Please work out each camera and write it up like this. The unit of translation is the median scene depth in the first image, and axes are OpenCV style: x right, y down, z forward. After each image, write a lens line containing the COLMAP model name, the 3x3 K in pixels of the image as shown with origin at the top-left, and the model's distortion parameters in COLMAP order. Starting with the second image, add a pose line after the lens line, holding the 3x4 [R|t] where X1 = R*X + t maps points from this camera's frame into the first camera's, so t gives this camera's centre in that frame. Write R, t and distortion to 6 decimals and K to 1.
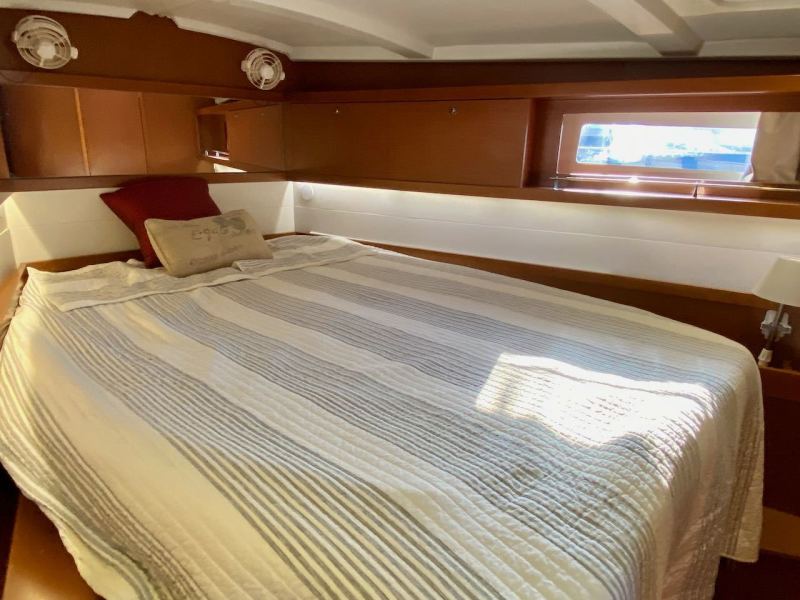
lens RADIAL K [[520.0, 0, 405.1], [0, 520.0, 303.0], [0, 0, 1]] dist [0.041464, -0.034621]
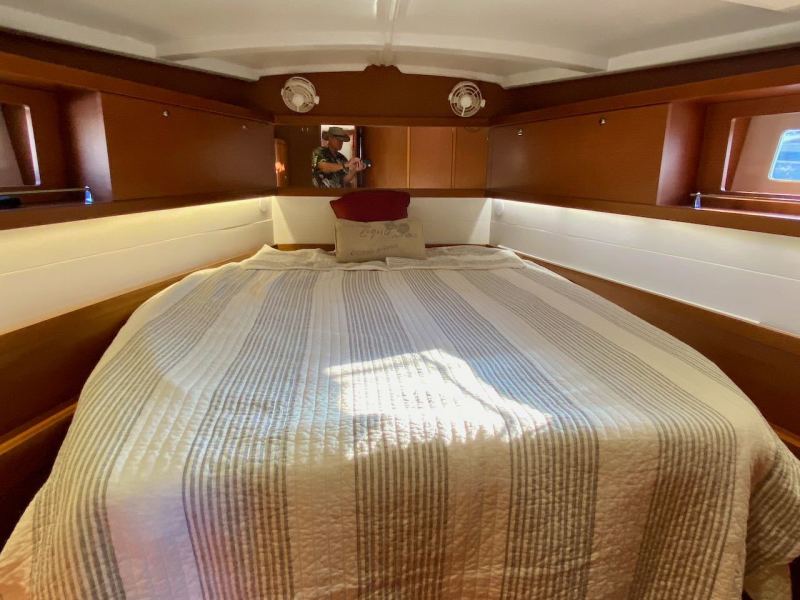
lens RADIAL K [[520.0, 0, 404.2], [0, 520.0, 305.3], [0, 0, 1]] dist [0.041464, -0.034621]
pose [[0.764365, 0.154087, -0.626102, 0.554024], [-0.187358, 0.982206, 0.012994, 0.007980], [0.616963, 0.107374, 0.779633, 0.108195]]
